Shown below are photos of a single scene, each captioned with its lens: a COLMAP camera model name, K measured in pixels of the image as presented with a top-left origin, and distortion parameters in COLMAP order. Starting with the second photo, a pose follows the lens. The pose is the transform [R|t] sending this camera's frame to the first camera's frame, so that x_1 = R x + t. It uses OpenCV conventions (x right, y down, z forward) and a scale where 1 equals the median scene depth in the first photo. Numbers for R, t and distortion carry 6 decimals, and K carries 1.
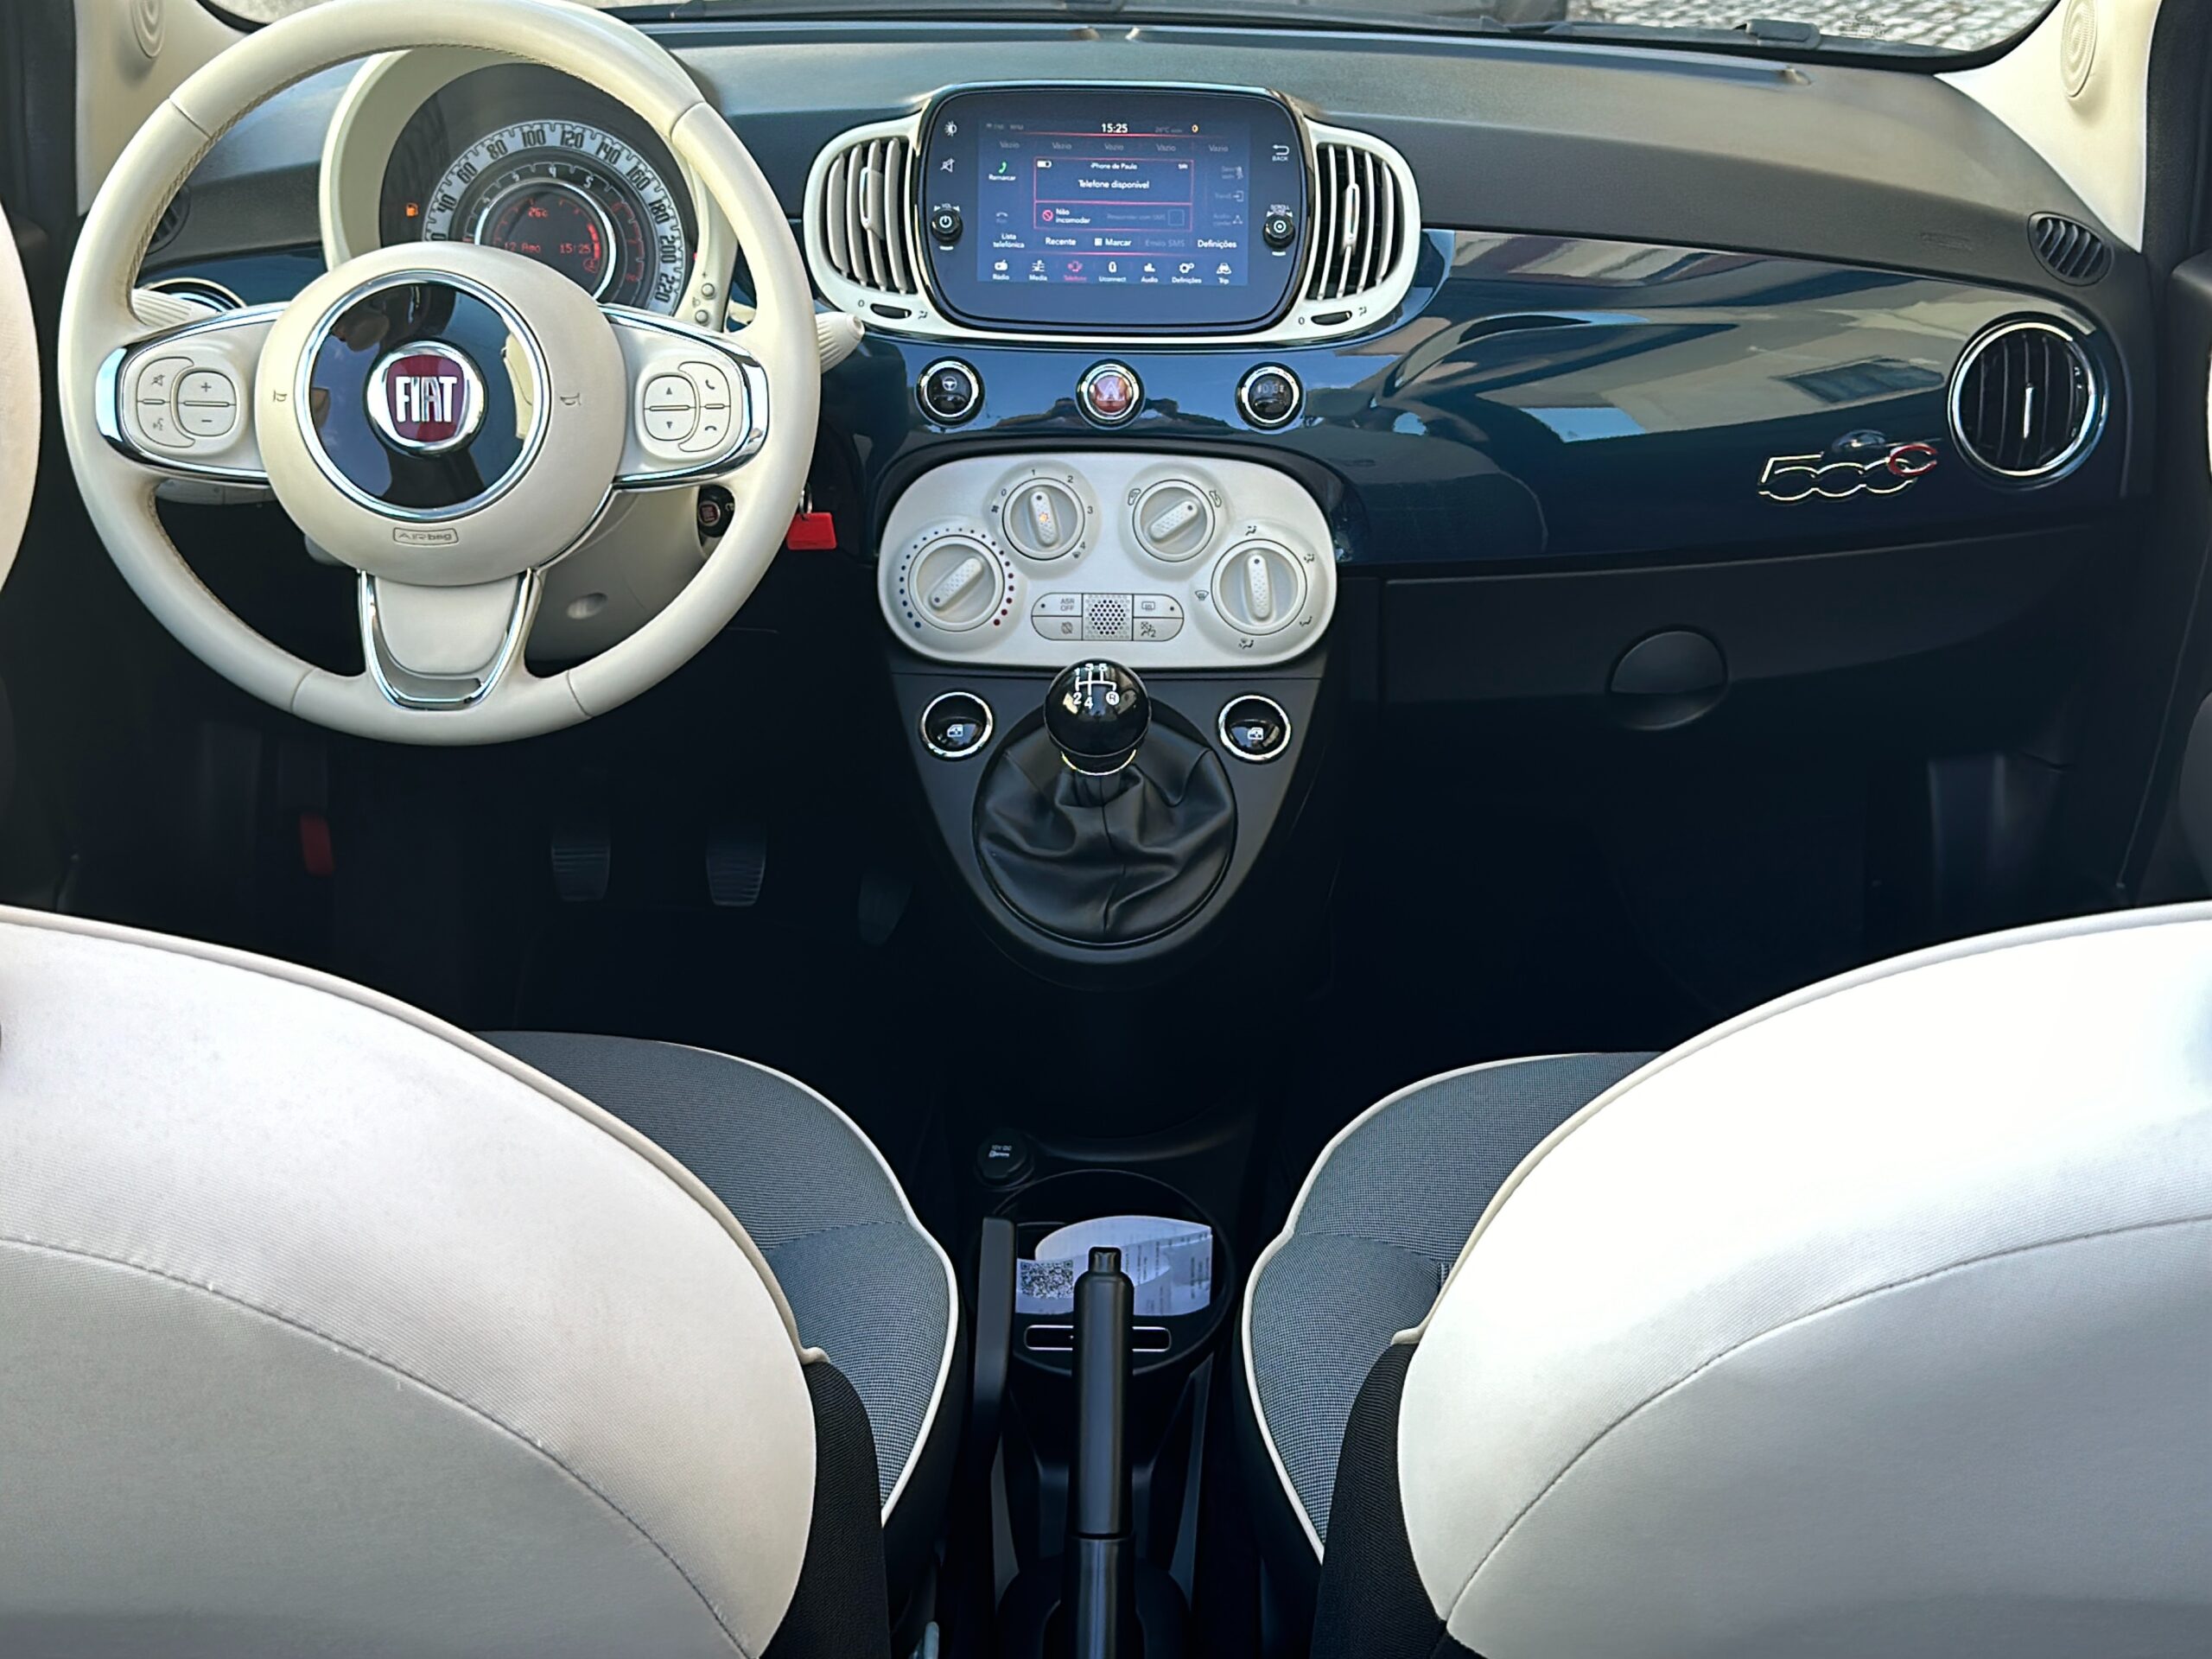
lens RADIAL K [[2674.3, 0, 1106.0], [0, 2674.3, 829.5], [0, 0, 1]] dist [-0.009707, 0.003766]
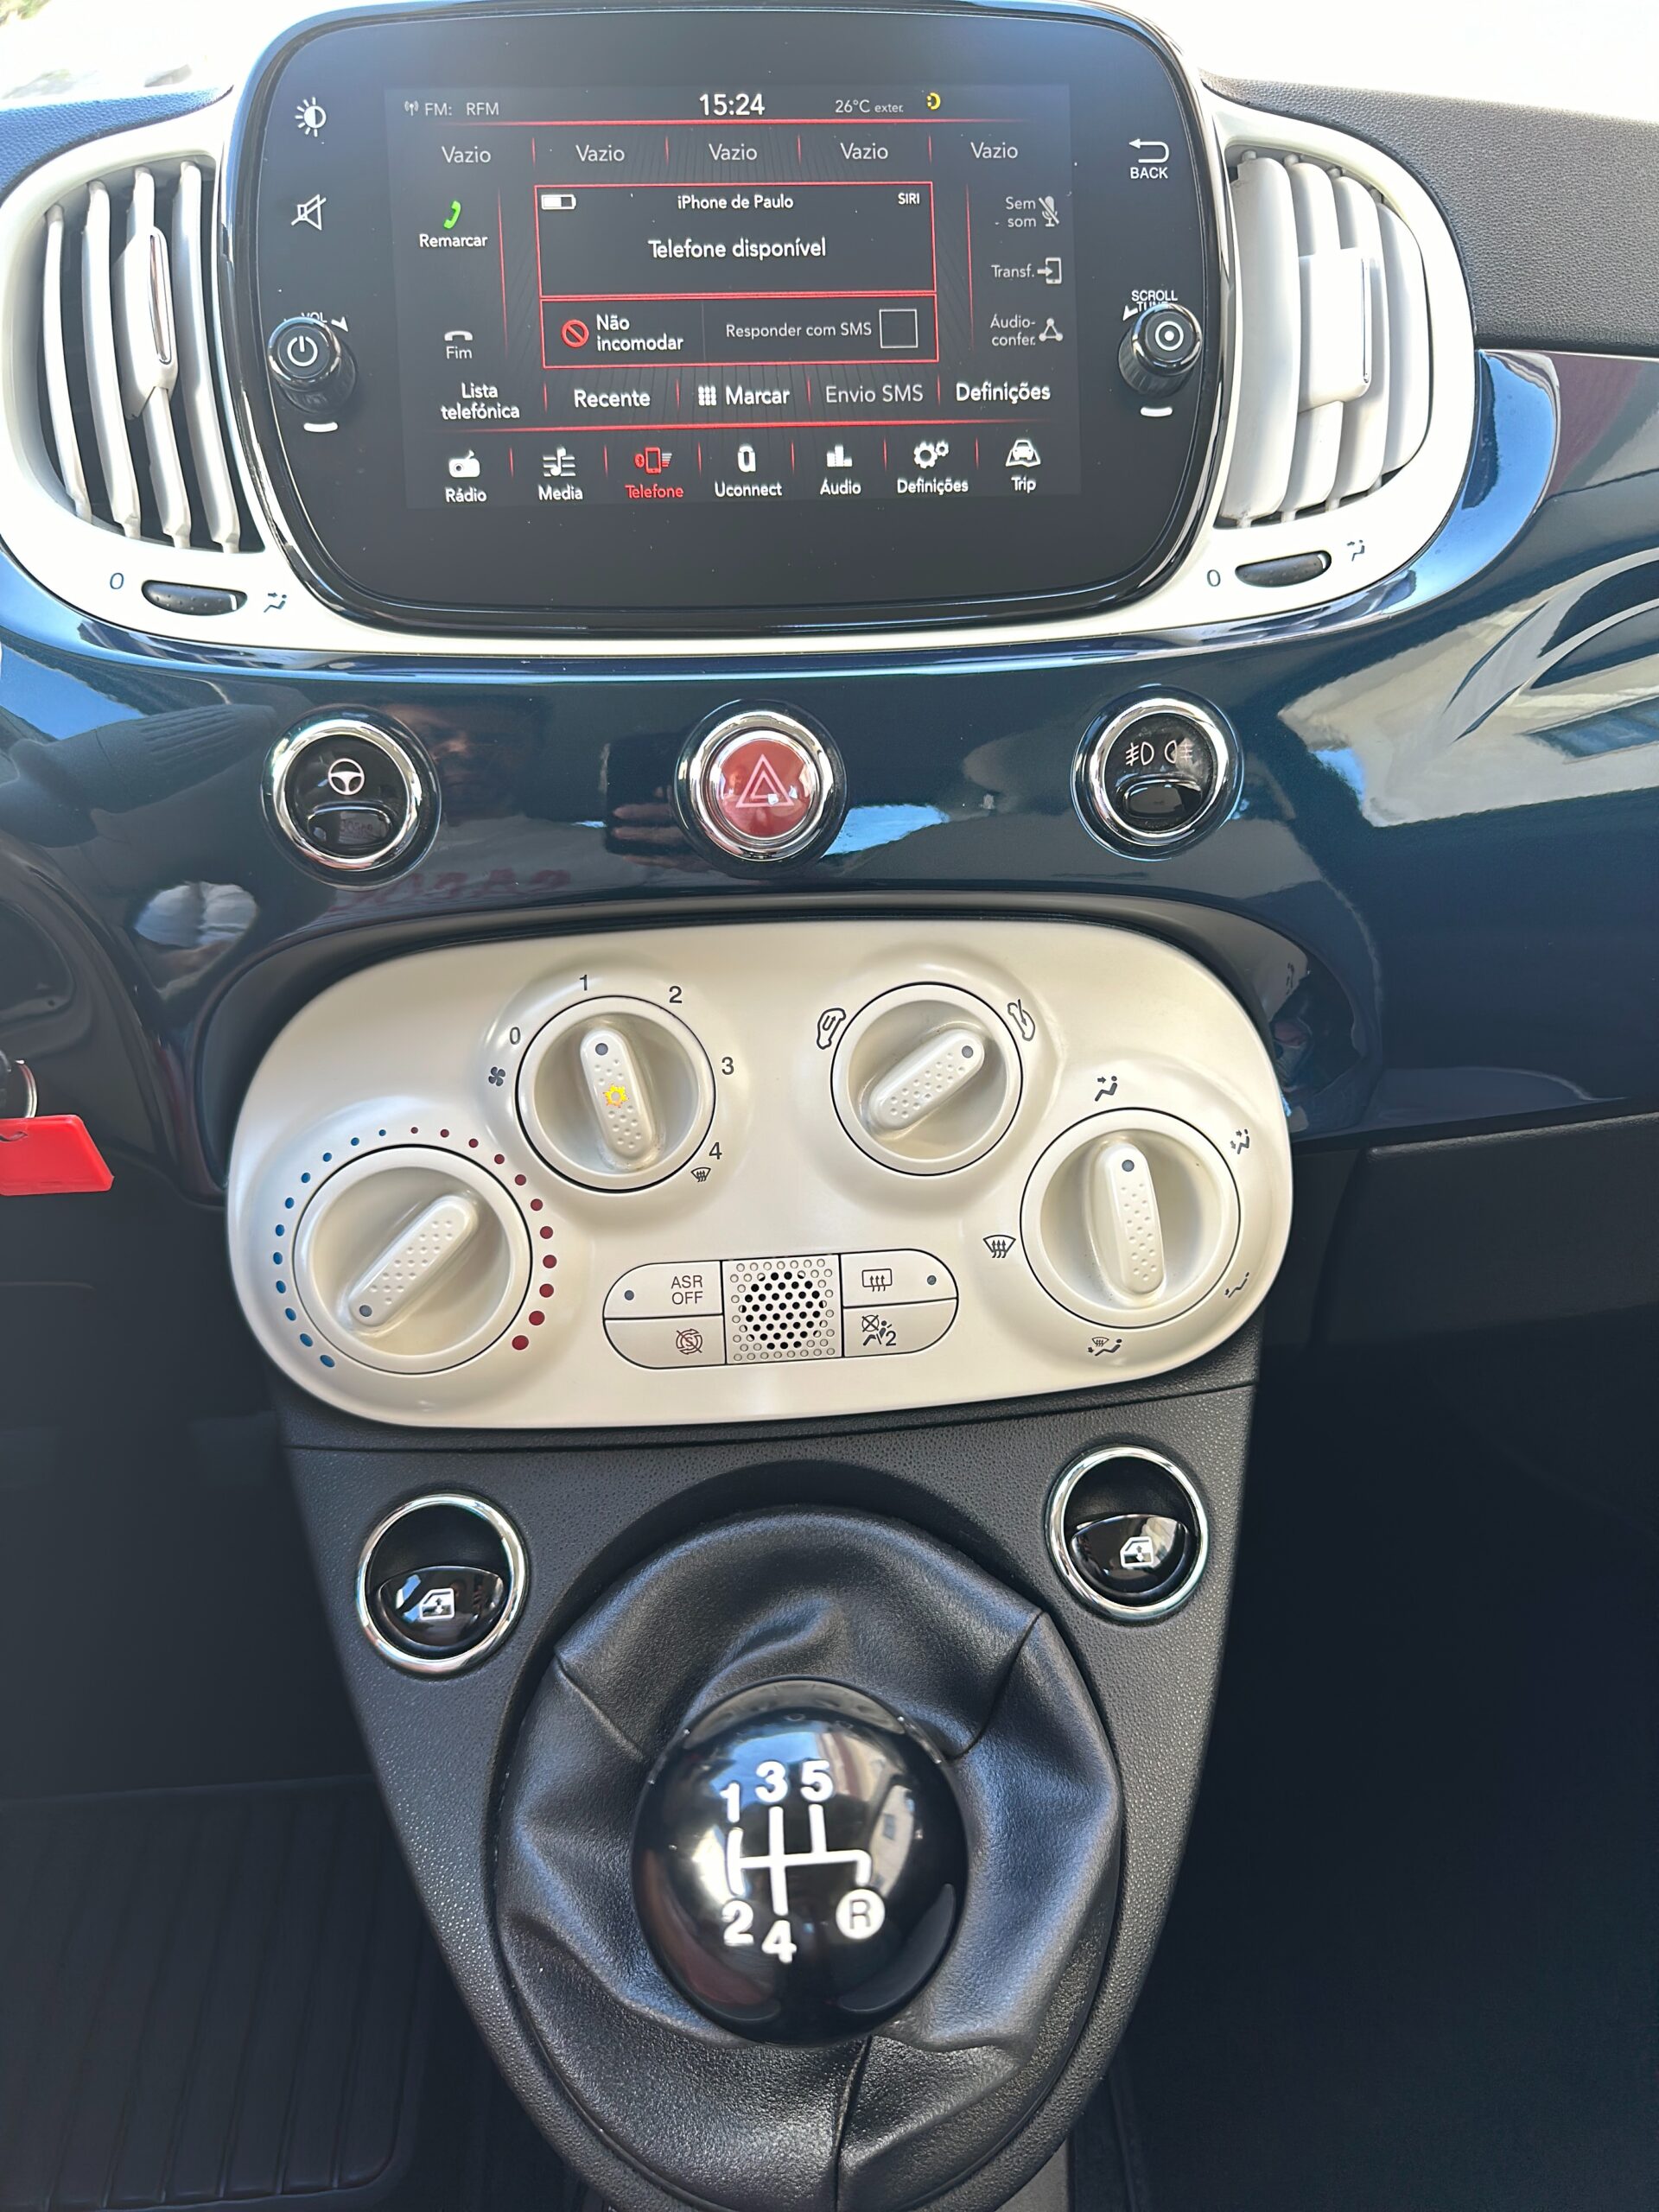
lens RADIAL K [[1580.0, 0, 829.5], [0, 1580.0, 1106.0], [0, 0, 1]] dist [0.156906, -0.372815]
pose [[0.996355, -0.059664, 0.060967, -0.005546], [0.057642, 0.997745, 0.034394, -0.121024], [-0.062881, -0.030755, 0.997547, 0.753584]]
